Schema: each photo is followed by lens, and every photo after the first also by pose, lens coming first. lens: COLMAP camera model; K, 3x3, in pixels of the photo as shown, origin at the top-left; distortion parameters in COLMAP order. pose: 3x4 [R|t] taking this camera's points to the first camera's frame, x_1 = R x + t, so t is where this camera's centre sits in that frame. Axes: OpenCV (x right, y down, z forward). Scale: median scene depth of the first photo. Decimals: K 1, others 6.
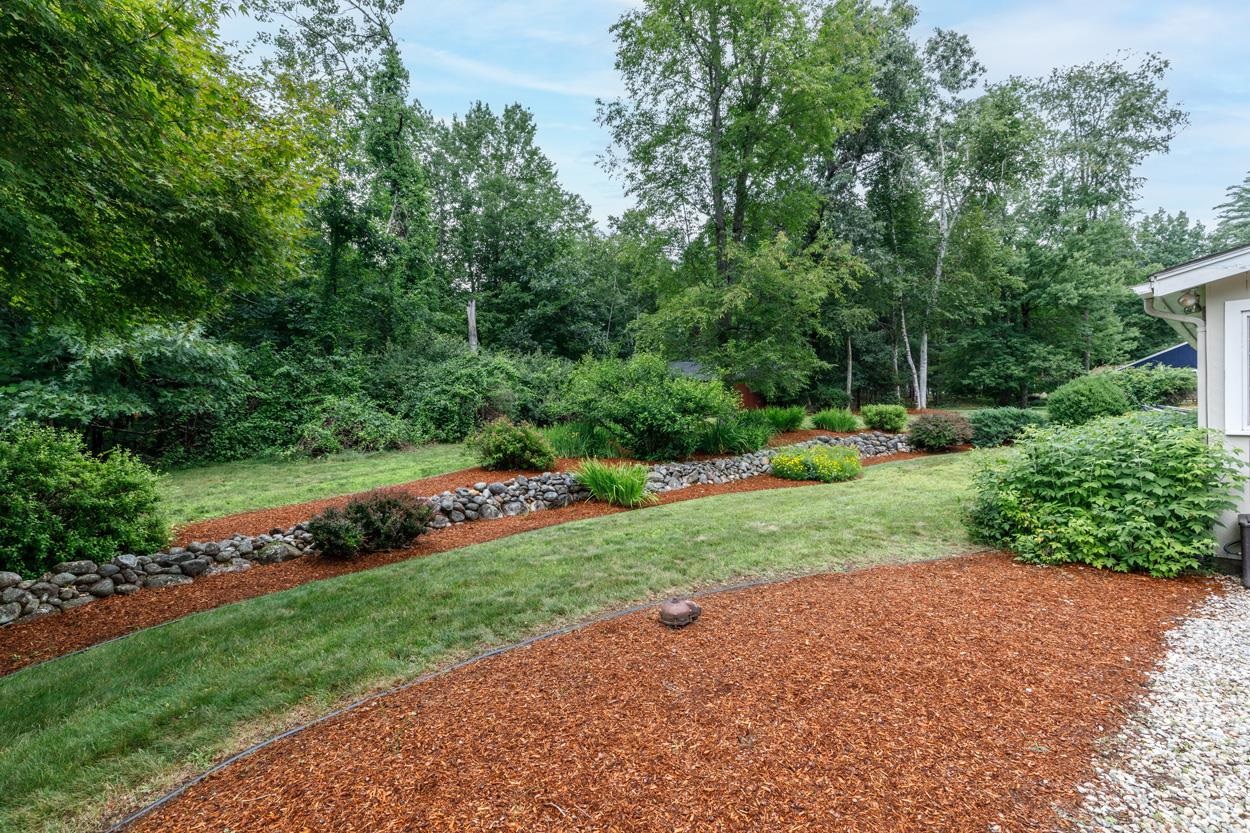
lens RADIAL K [[629.3, 0, 590.5], [0, 629.3, 412.3], [0, 0, 1]] dist [0.001128, 0.000225]
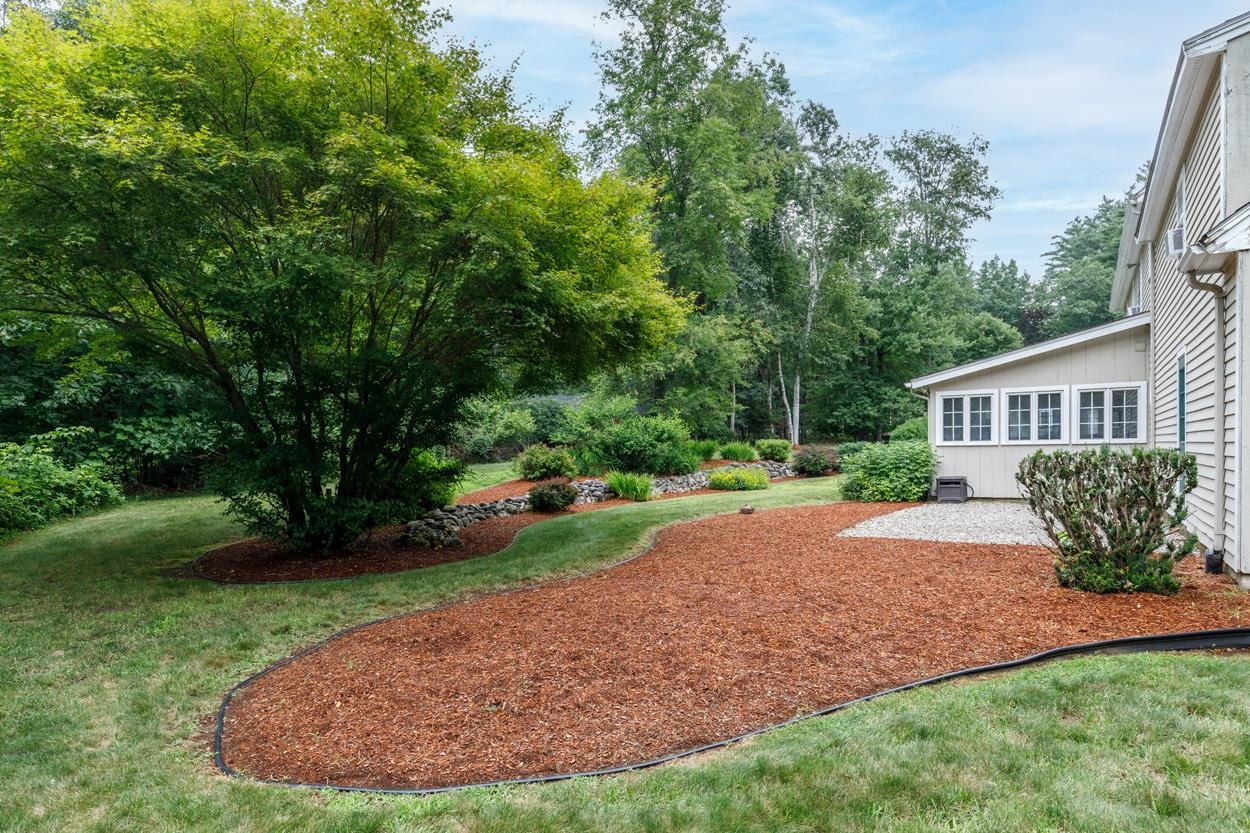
lens RADIAL K [[738.2, 0, 626.1], [0, 738.2, 456.4], [0, 0, 1]] dist [-0.001686, -0.000646]
pose [[0.963639, 0.000219, 0.267206, -0.098608], [-0.002055, 0.999976, 0.006589, 0.006401], [-0.267199, -0.006898, 0.963617, -0.154294]]
